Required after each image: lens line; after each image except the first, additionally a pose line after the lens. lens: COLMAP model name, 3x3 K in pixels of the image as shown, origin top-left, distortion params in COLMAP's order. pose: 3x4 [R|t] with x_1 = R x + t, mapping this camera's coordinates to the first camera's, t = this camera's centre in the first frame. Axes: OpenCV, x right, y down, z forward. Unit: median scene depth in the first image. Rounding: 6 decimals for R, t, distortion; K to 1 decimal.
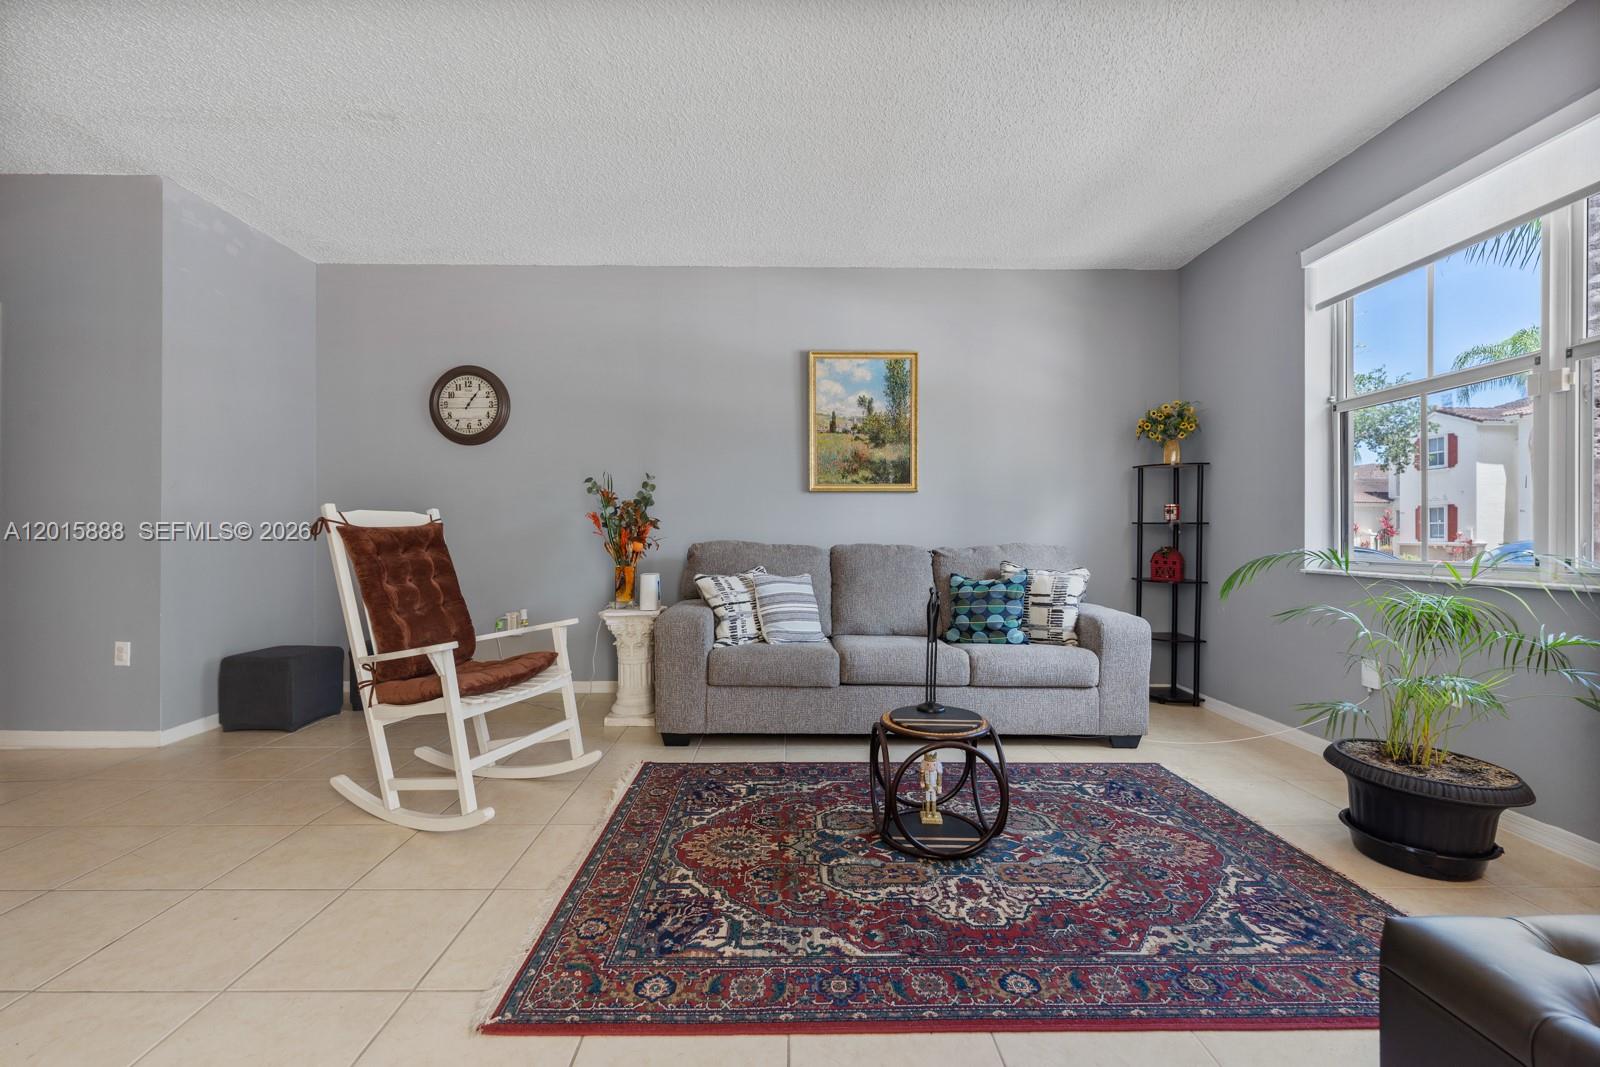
lens RADIAL K [[655.0, 0, 793.5], [0, 655.0, 533.8], [0, 0, 1]] dist [-0.001766, -0.000361]
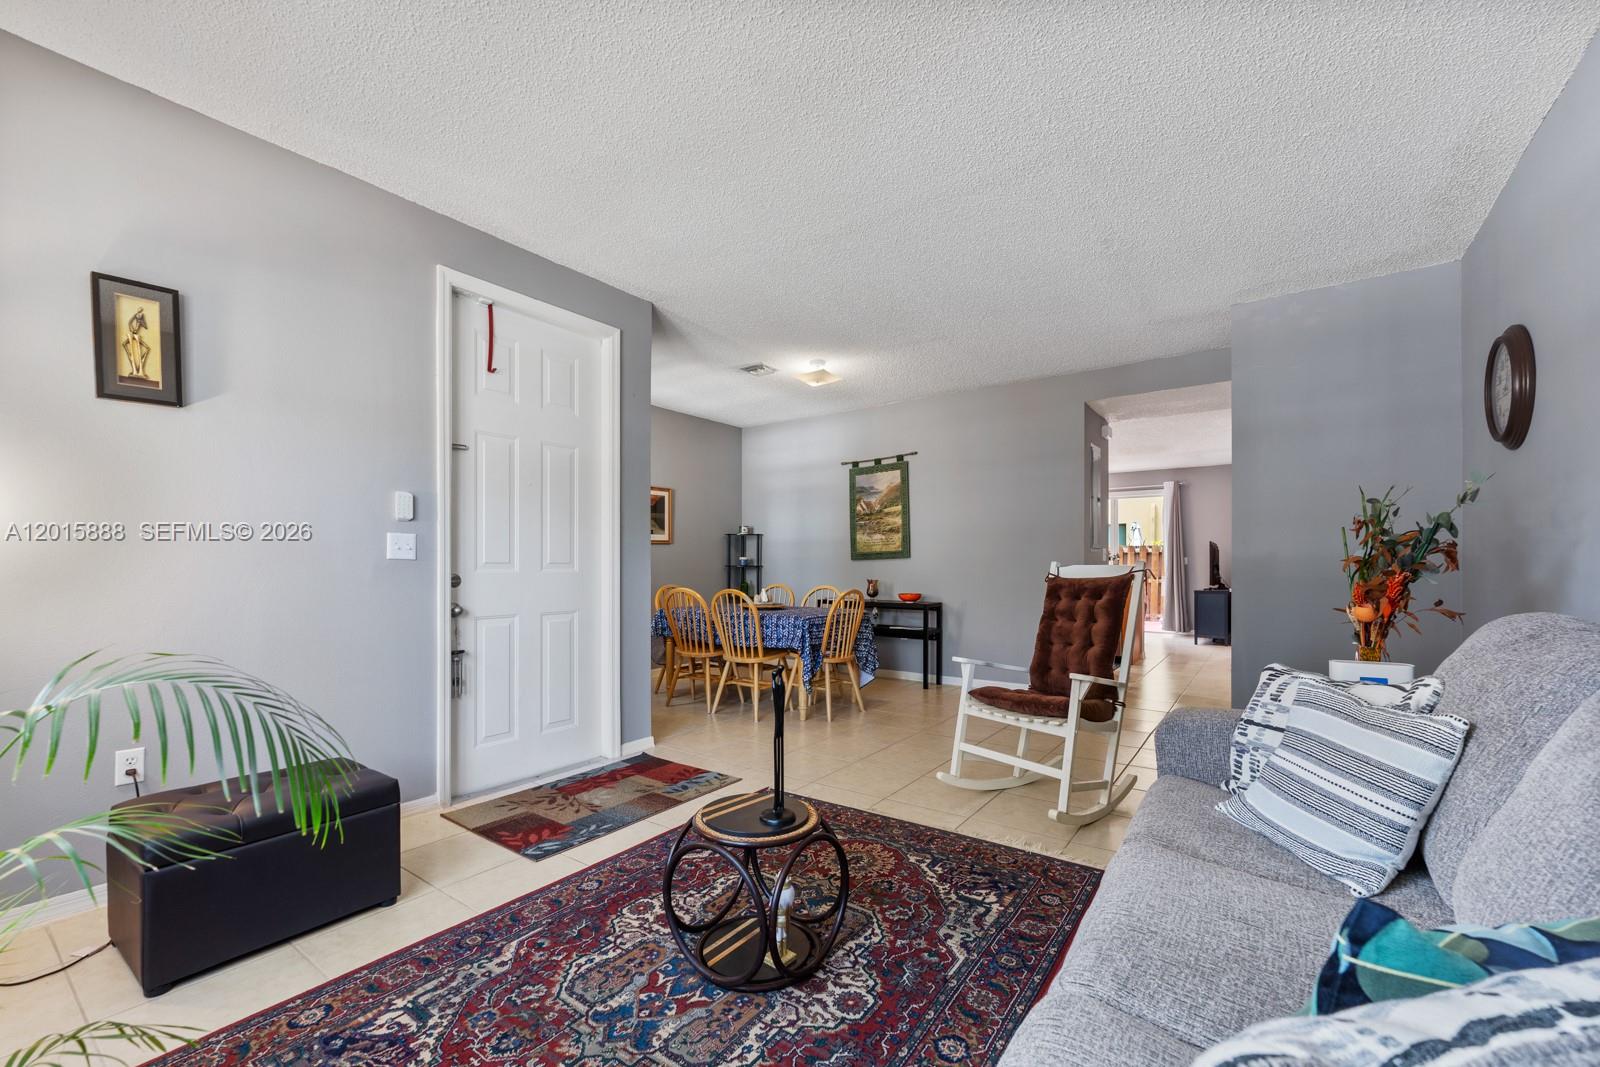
lens RADIAL K [[653.1, 0, 798.5], [0, 653.1, 539.5], [0, 0, 1]] dist [0.000342, -0.000212]
pose [[-0.596113, -0.036227, -0.802083, 0.880108], [0.003025, 0.998873, -0.047363, -0.033168], [0.802895, -0.030660, -0.595332, 1.562927]]
